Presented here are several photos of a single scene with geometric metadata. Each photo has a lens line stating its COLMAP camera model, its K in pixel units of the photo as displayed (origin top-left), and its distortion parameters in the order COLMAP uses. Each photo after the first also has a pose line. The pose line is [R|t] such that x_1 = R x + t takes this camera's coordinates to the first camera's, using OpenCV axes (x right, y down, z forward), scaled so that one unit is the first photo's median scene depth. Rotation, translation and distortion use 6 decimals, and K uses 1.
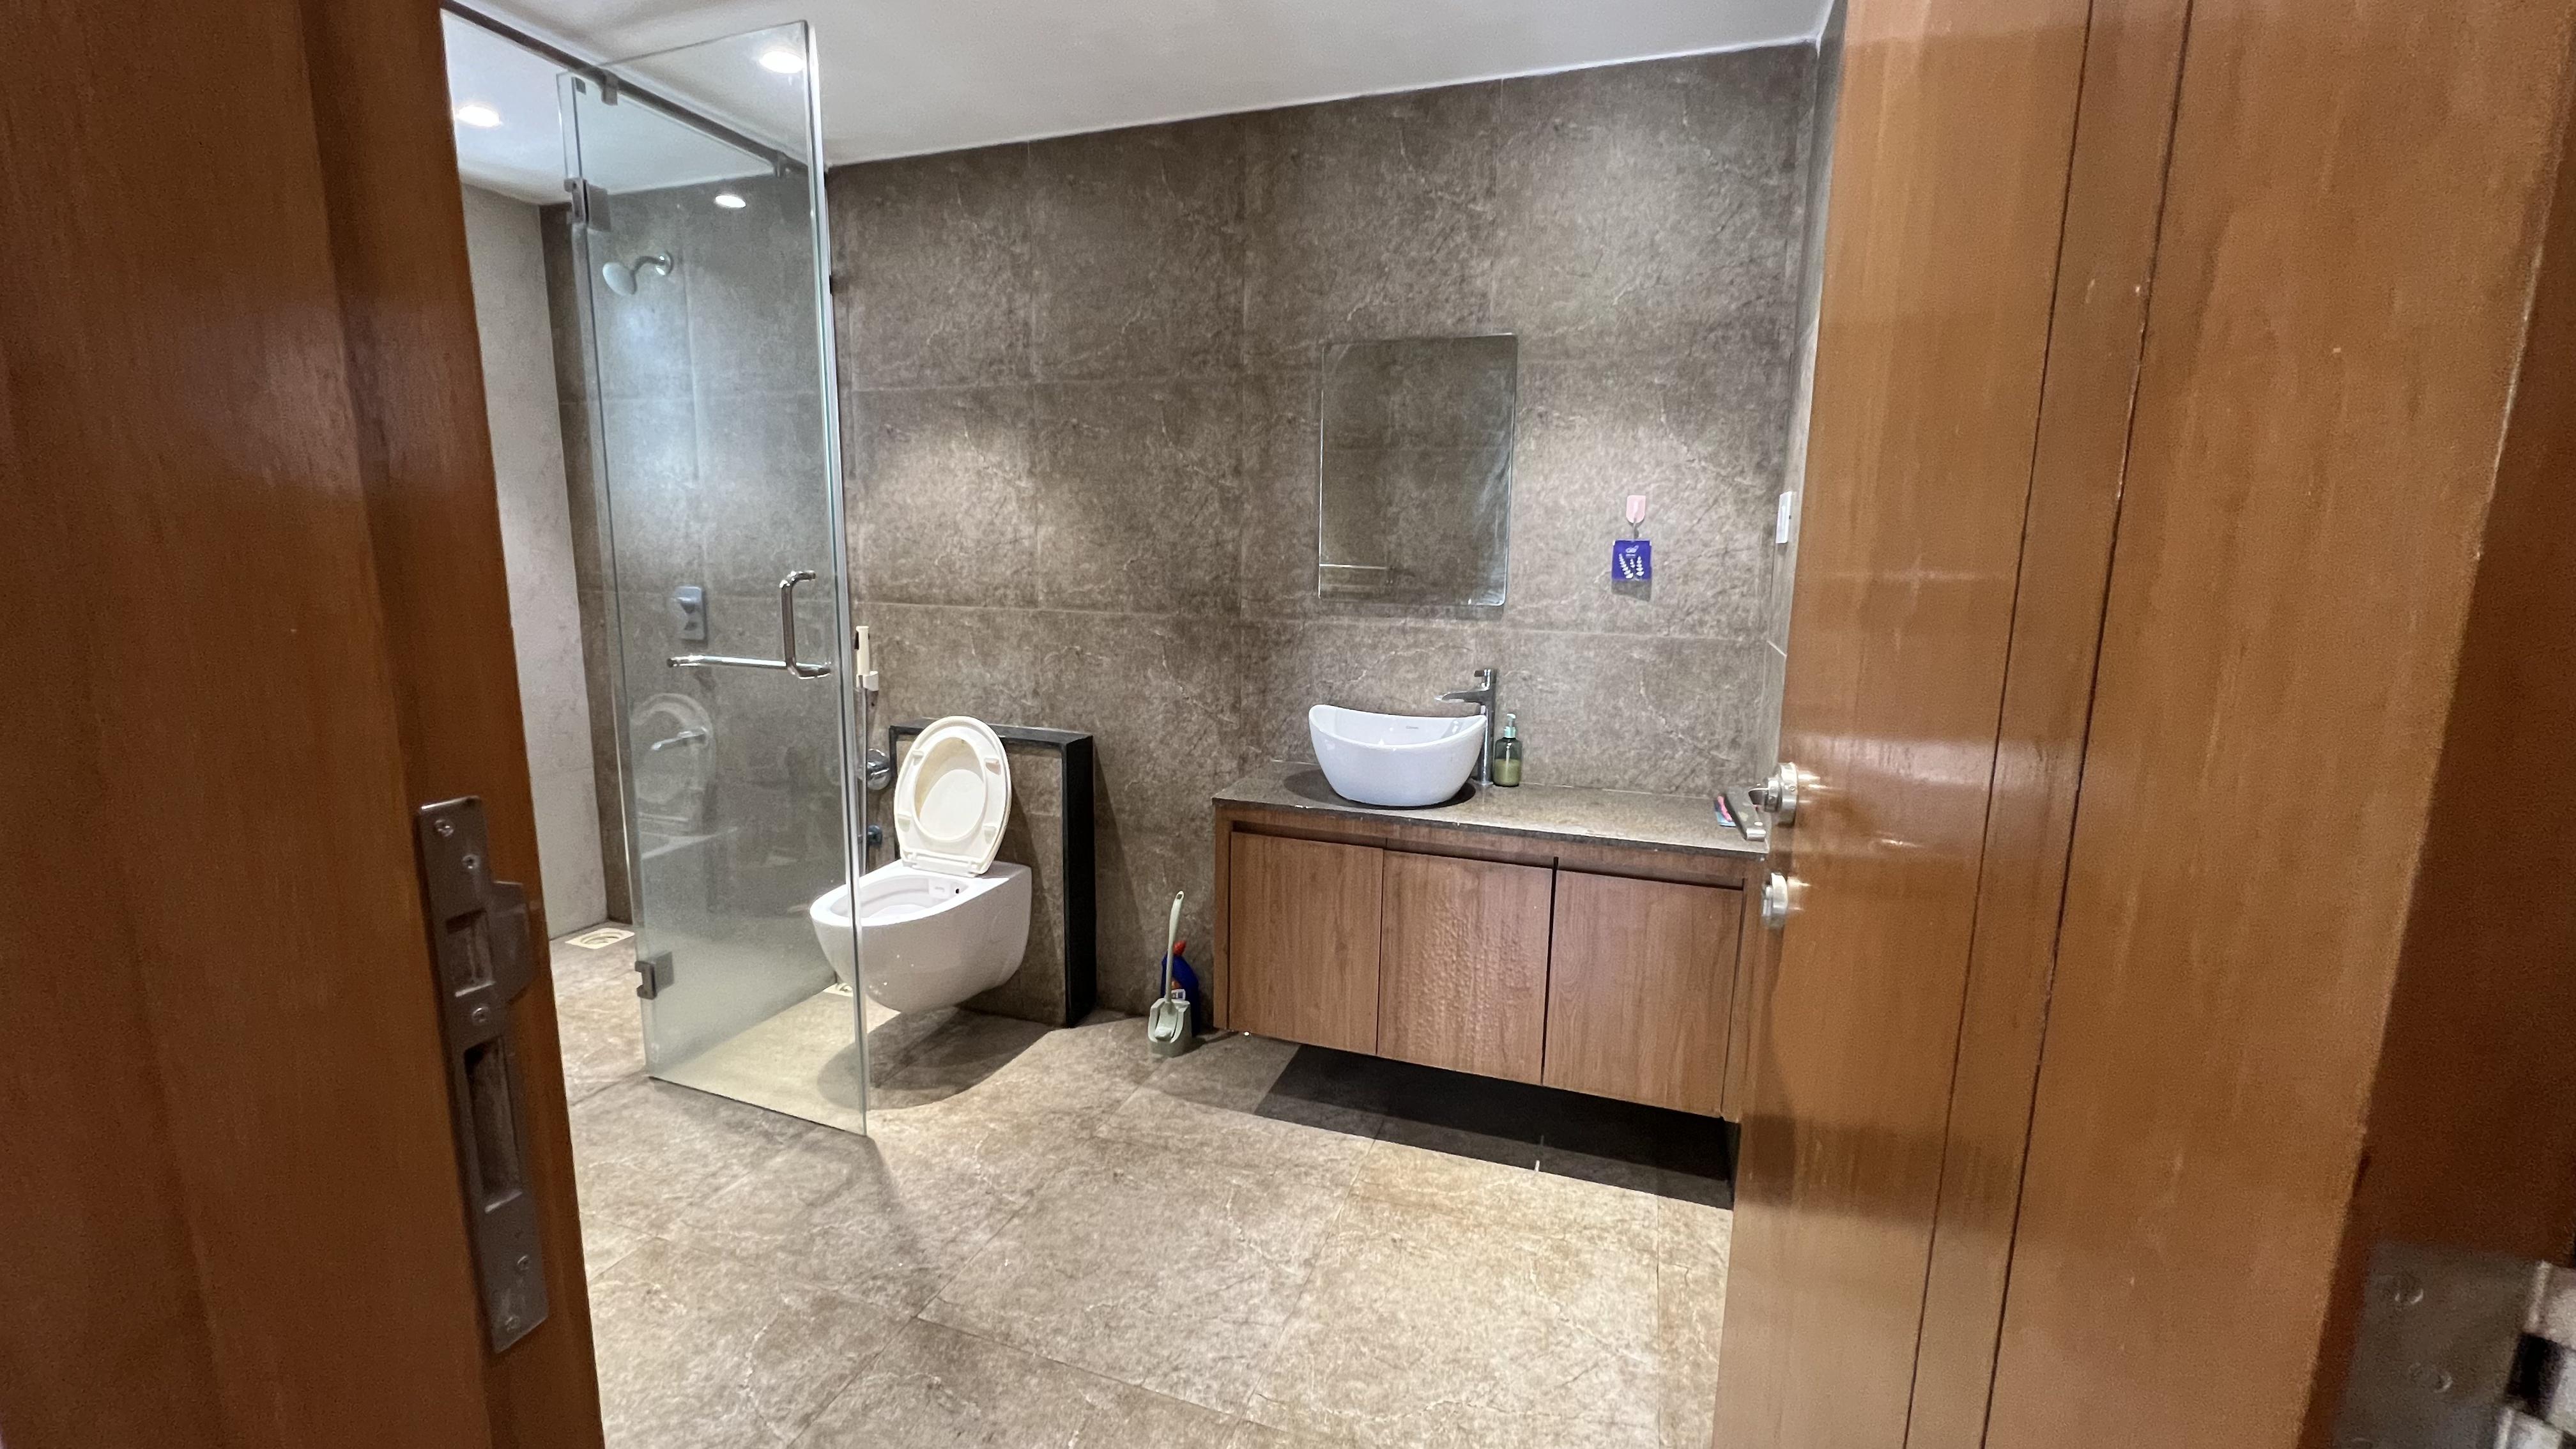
lens RADIAL K [[1013.3, 0, 1284.1], [0, 1013.3, 734.2], [0, 0, 1]] dist [0.000150, -0.000007]
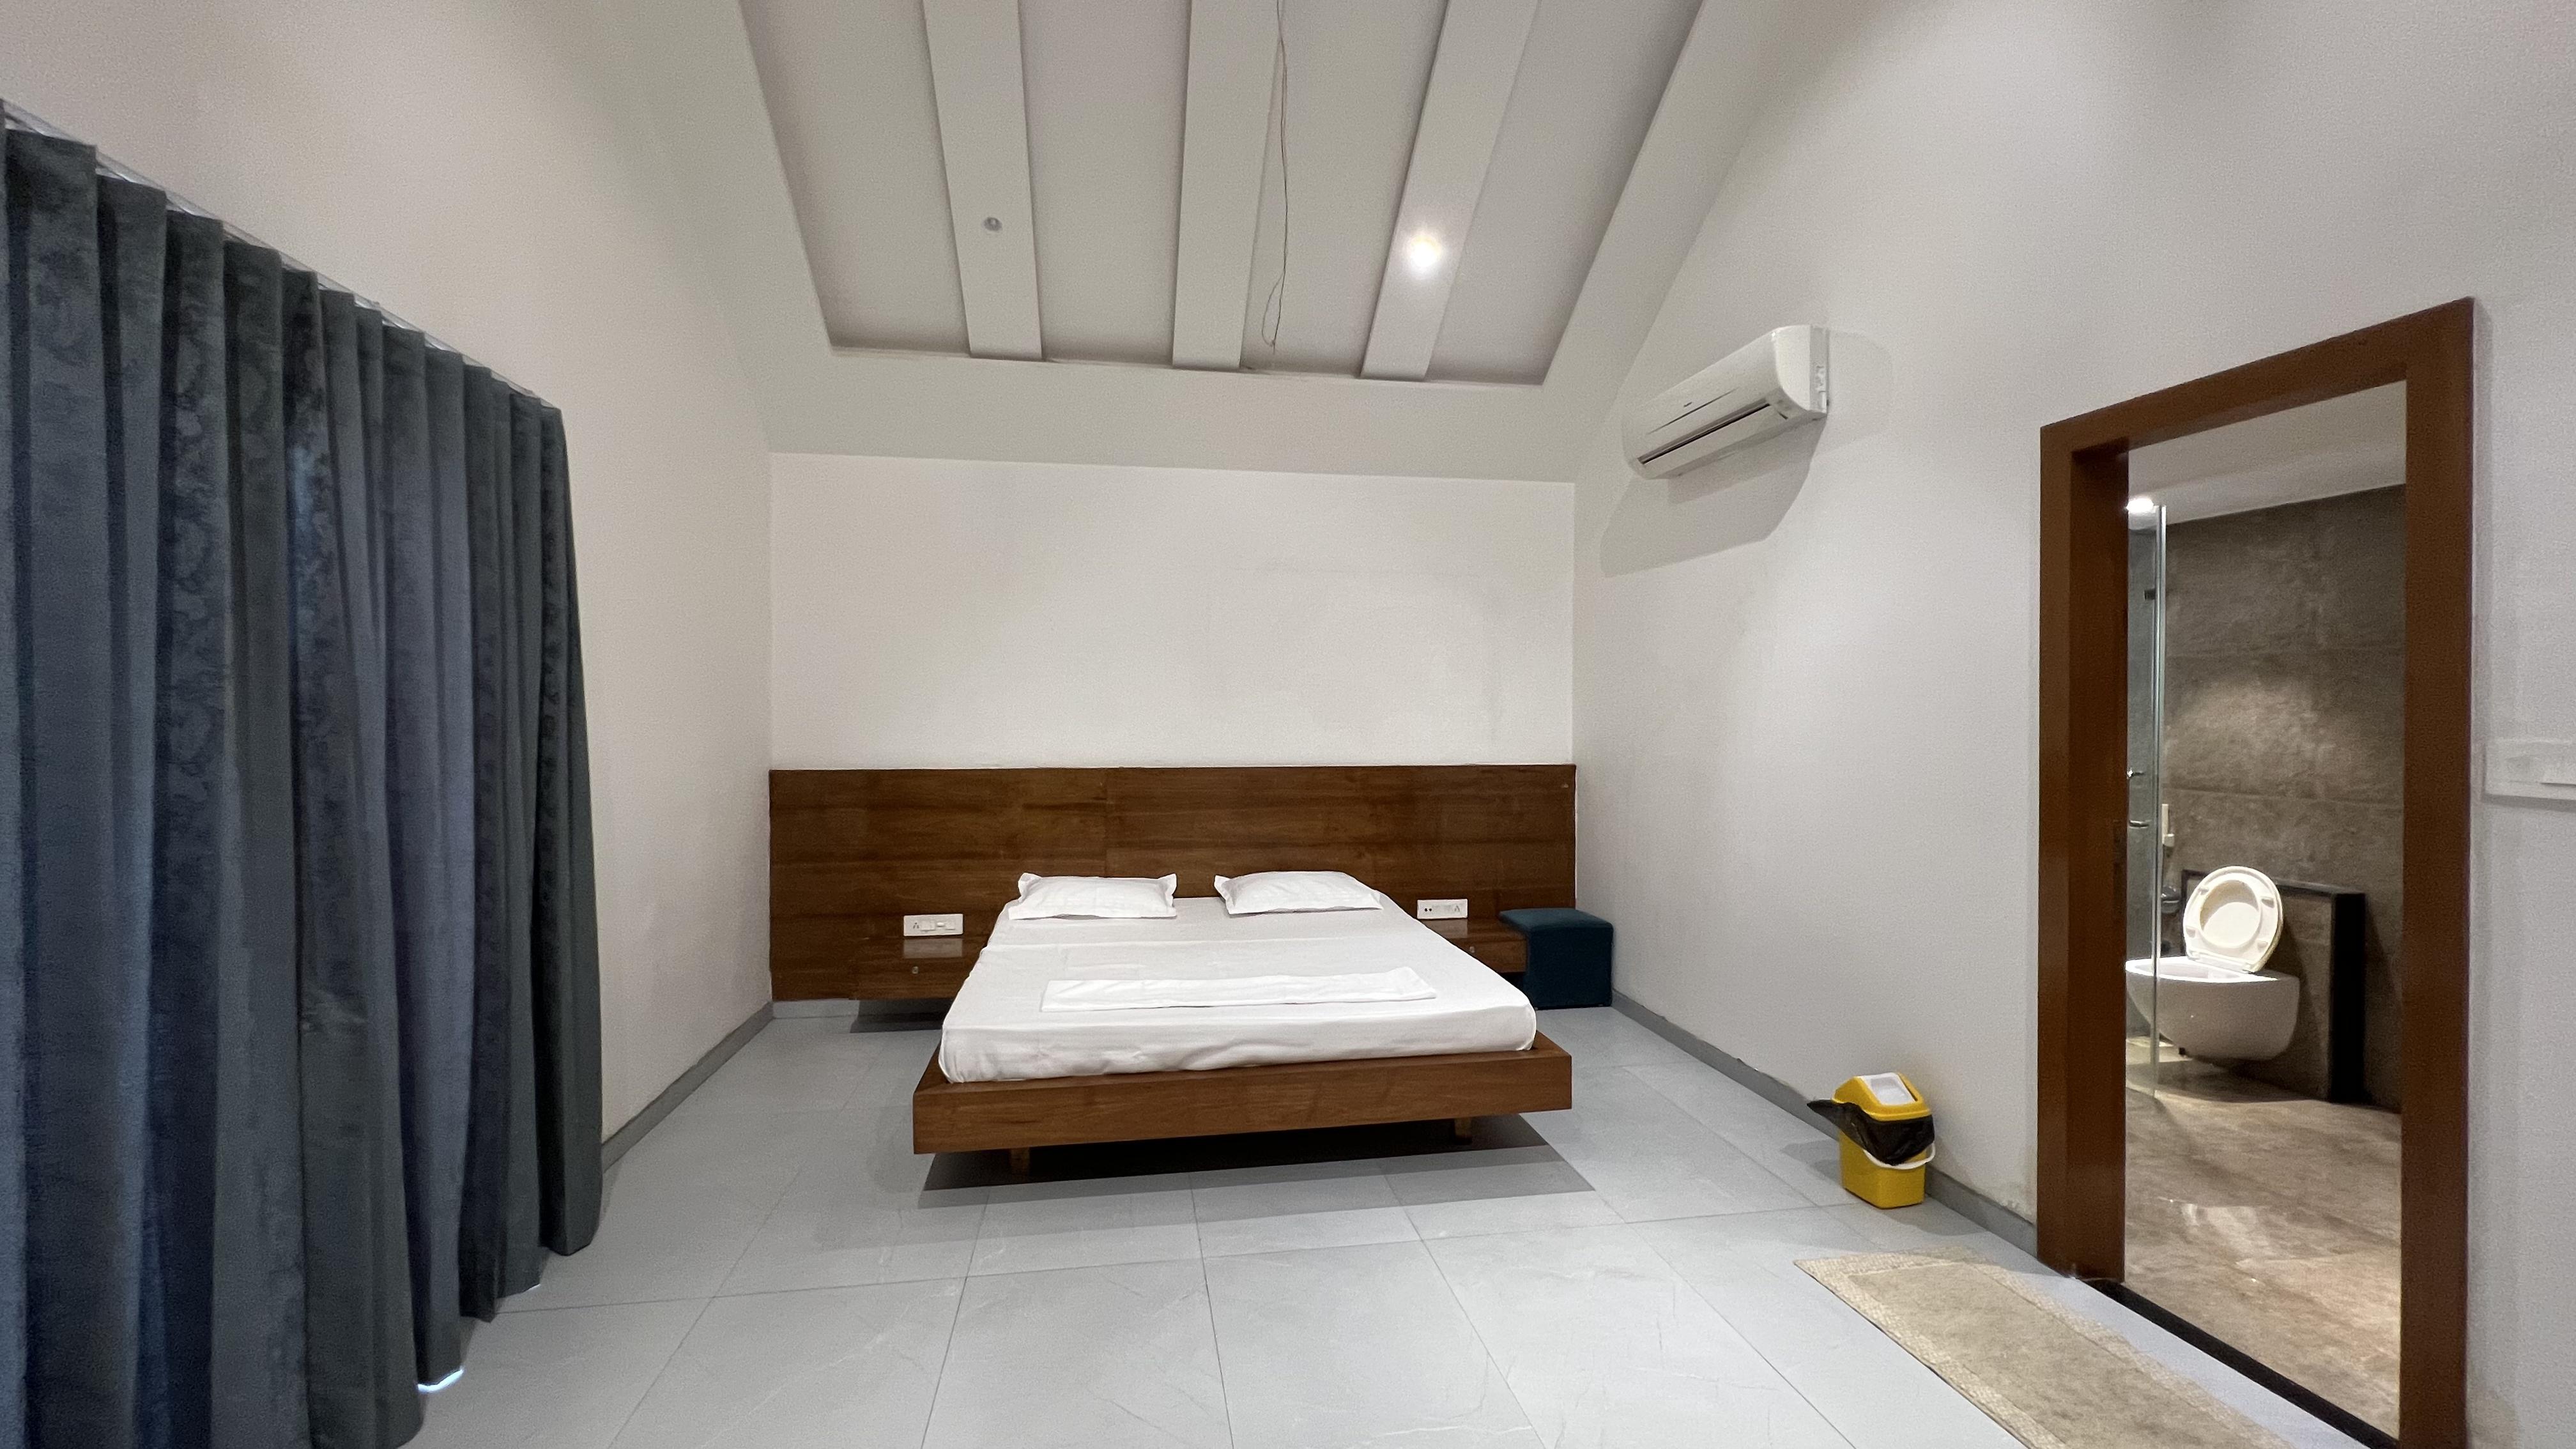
lens RADIAL K [[1043.7, 0, 1278.2], [0, 1043.7, 733.4], [0, 0, 1]] dist [0.003866, 0.000586]
pose [[0.482302, -0.003990, -0.875996, 0.356597], [-0.127823, 0.988966, -0.074881, 0.083932], [0.866629, 0.148088, 0.476470, -1.018740]]
